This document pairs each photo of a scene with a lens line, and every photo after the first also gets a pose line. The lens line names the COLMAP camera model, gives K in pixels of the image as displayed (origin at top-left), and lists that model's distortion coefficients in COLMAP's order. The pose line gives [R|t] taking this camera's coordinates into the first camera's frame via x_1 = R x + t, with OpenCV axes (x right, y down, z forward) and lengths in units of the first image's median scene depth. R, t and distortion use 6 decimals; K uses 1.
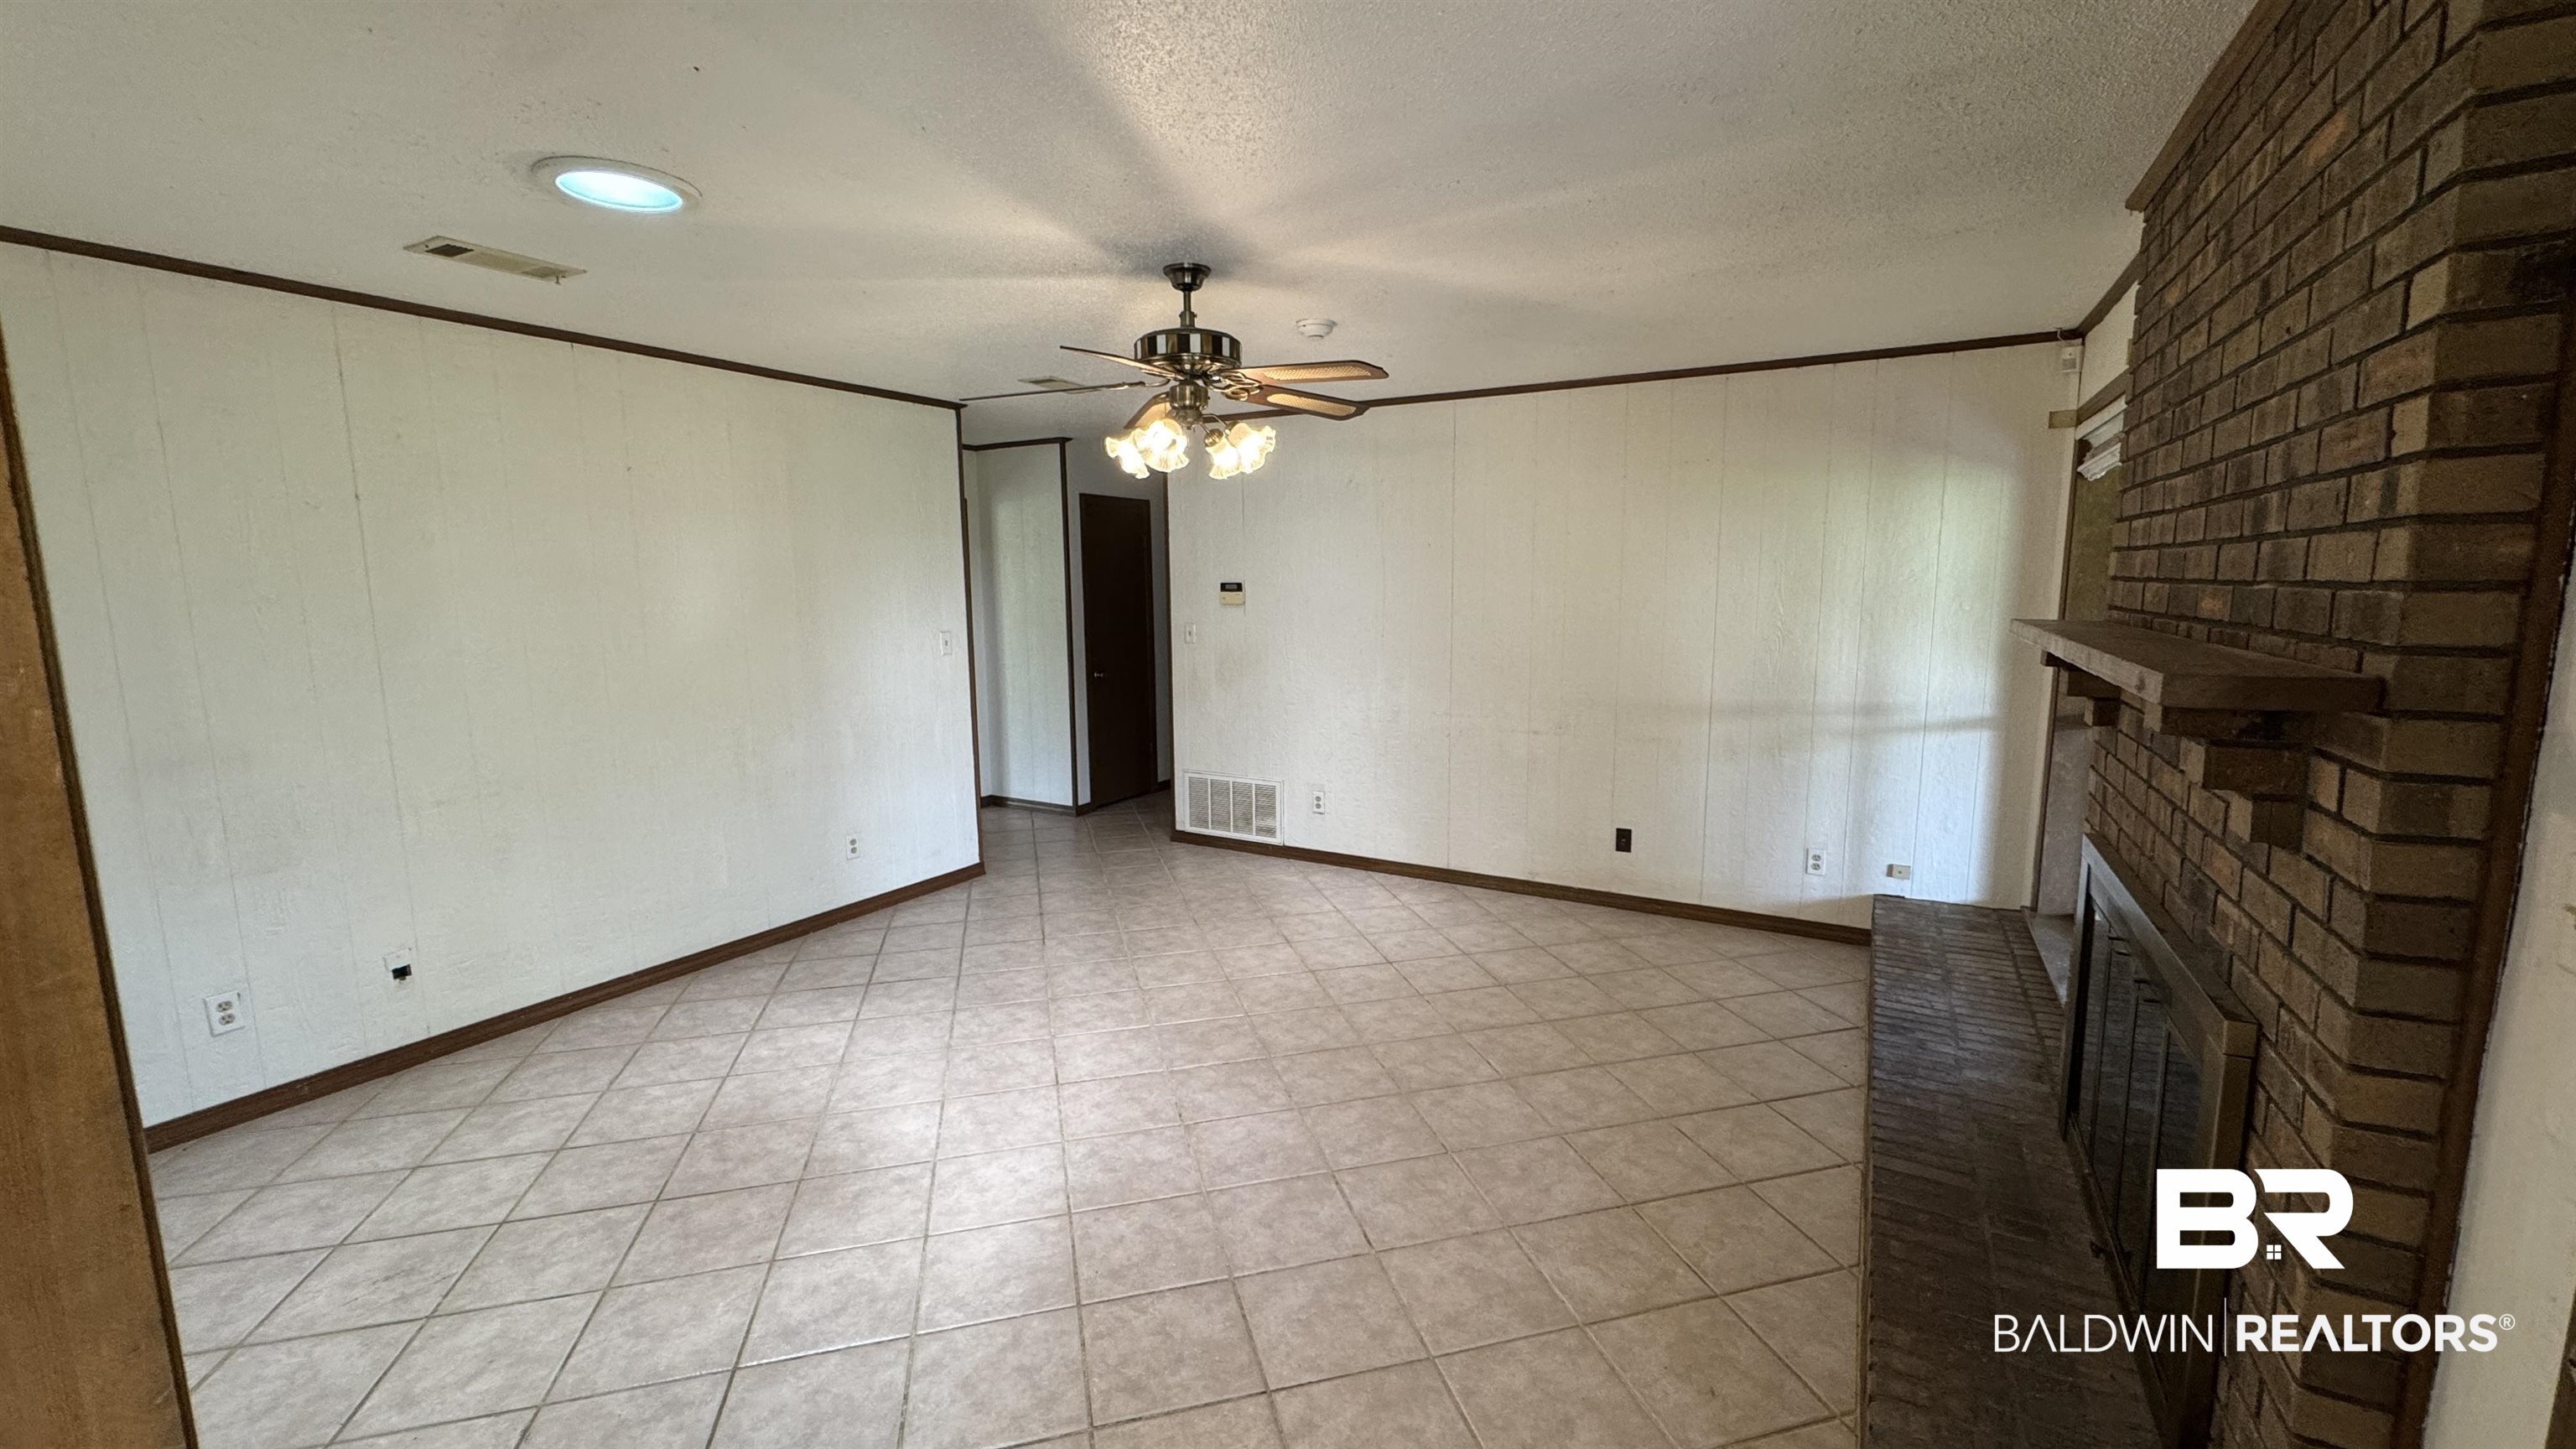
lens RADIAL K [[1028.6, 0, 1285.8], [0, 1028.6, 722.1], [0, 0, 1]] dist [-0.002115, -0.000059]
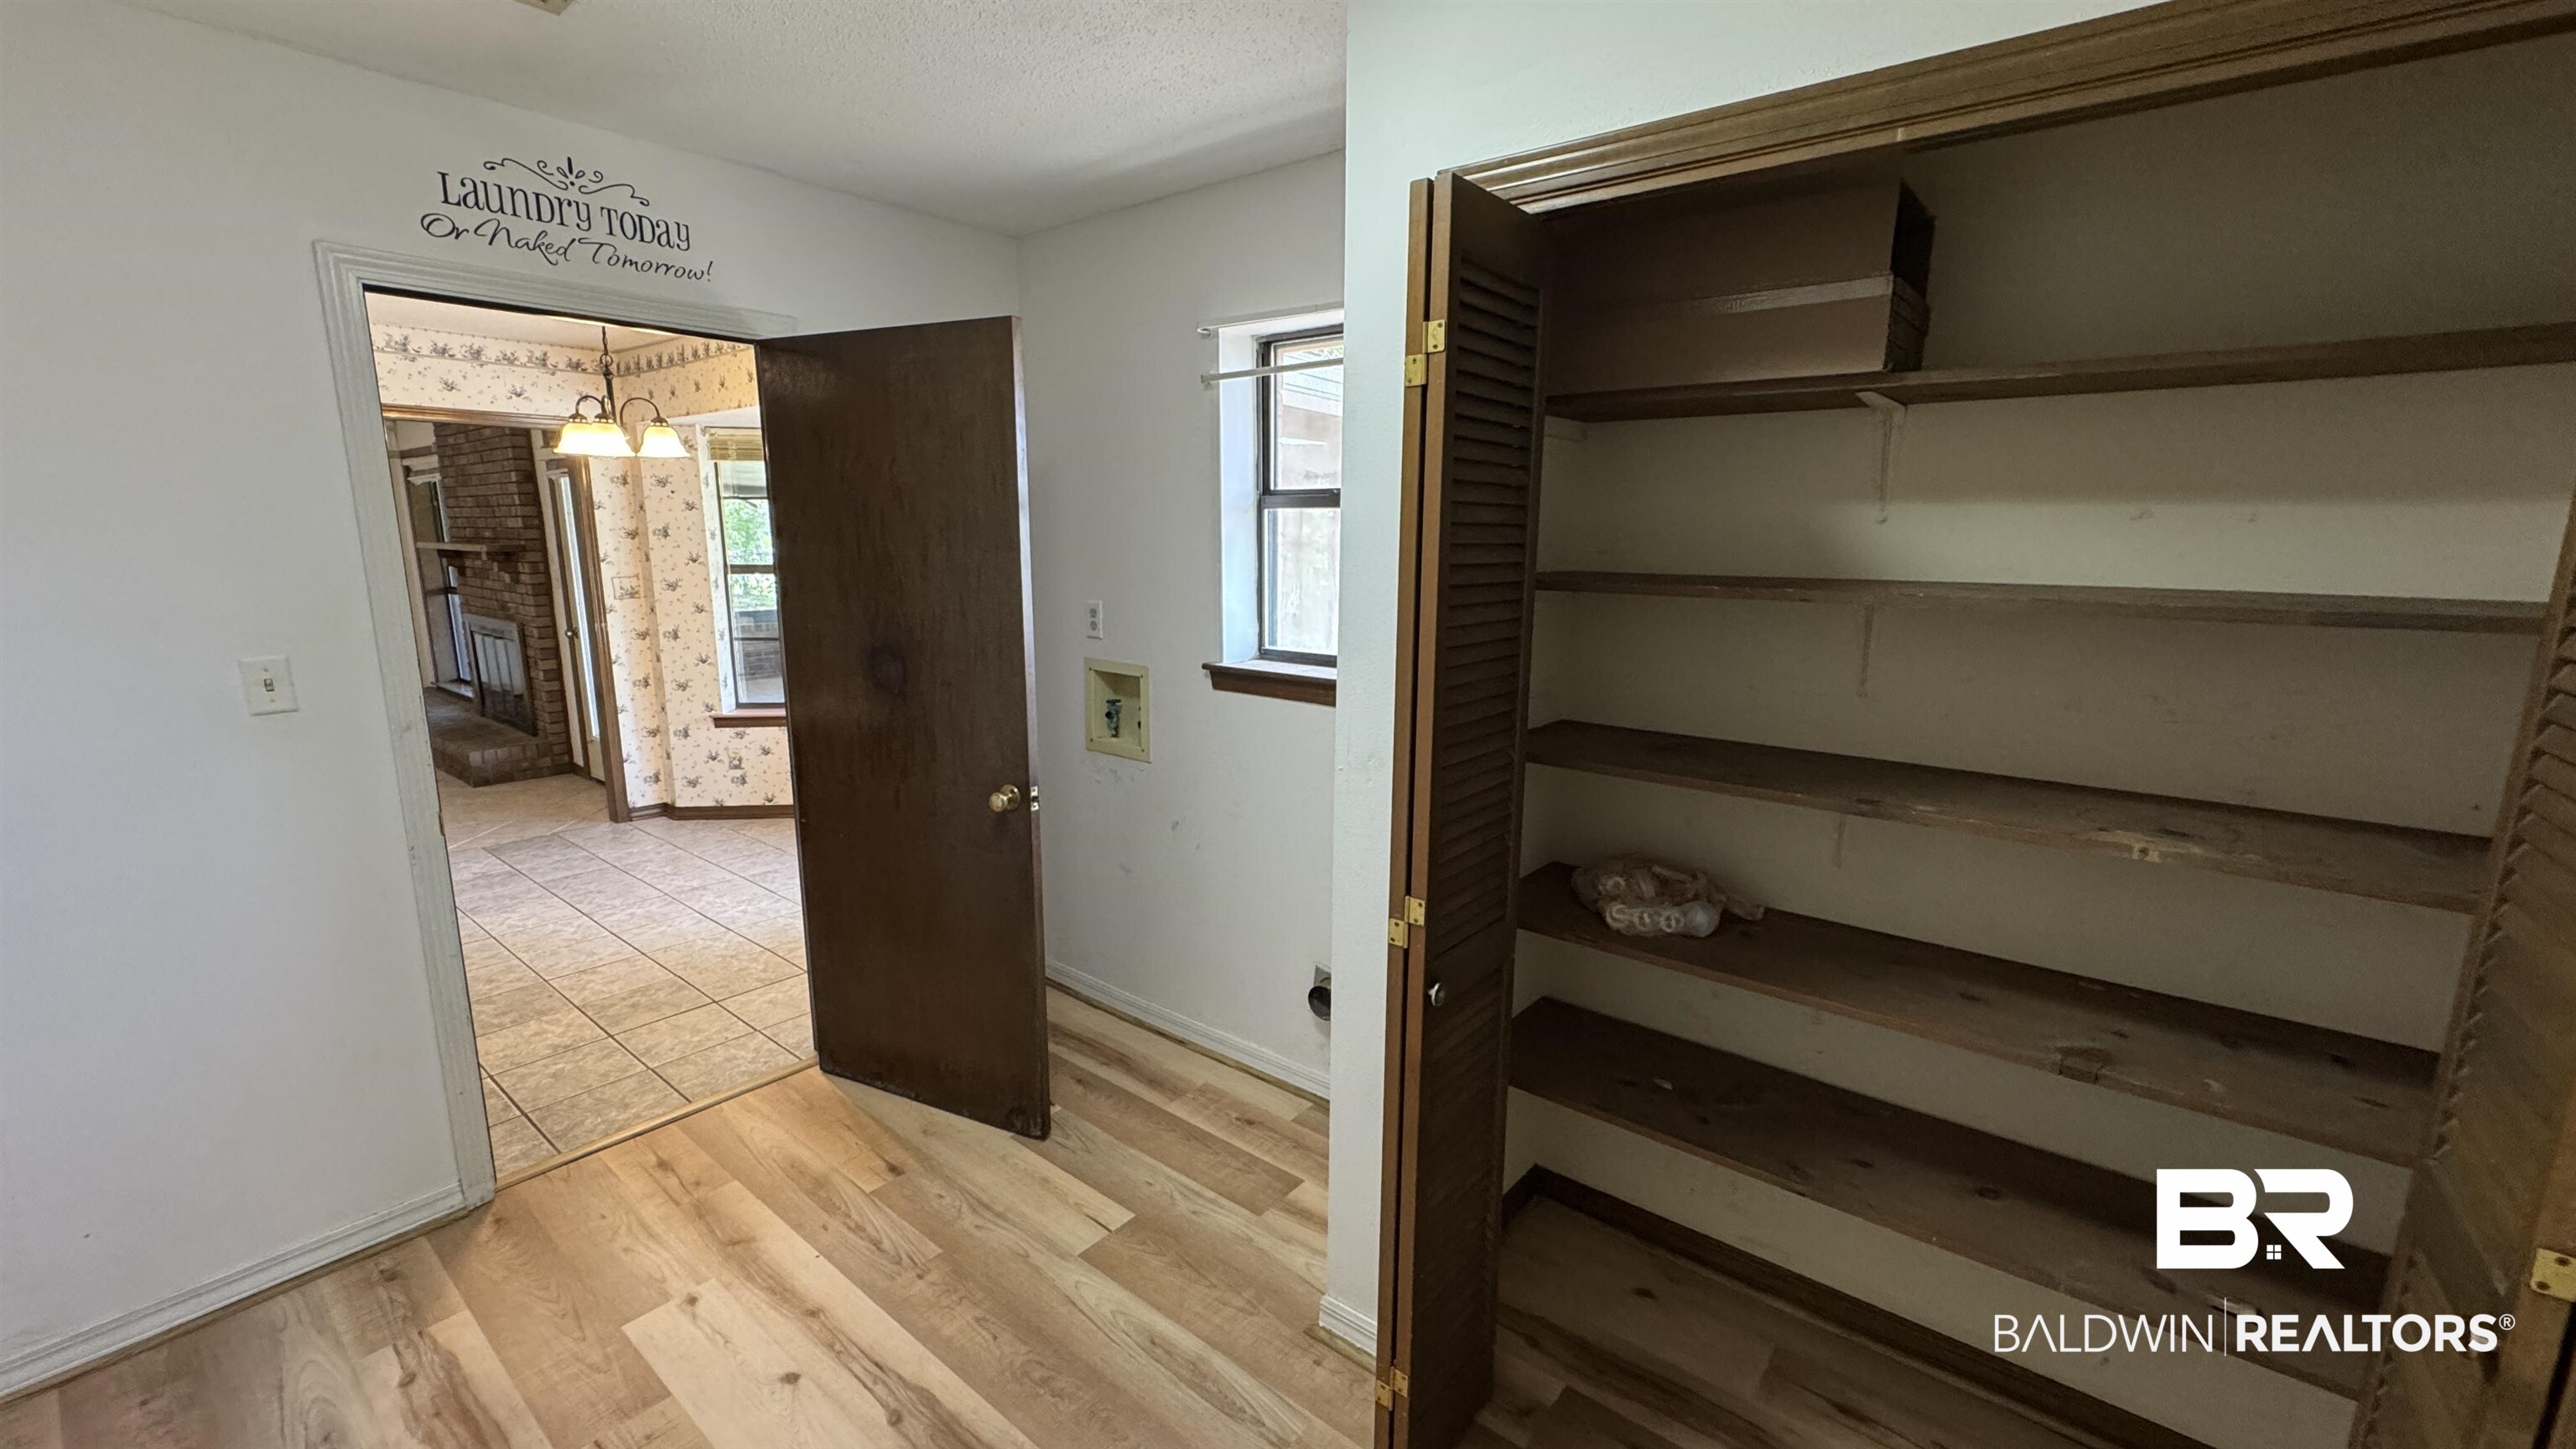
lens RADIAL K [[1028.6, 0, 1286.4], [0, 1028.6, 730.2], [0, 0, 1]] dist [-0.002115, -0.000059]
pose [[0.157857, -0.180009, 0.970916, -3.223251], [0.130850, 0.978386, 0.160119, 0.493053], [-0.978754, 0.101769, 0.178000, -3.282933]]
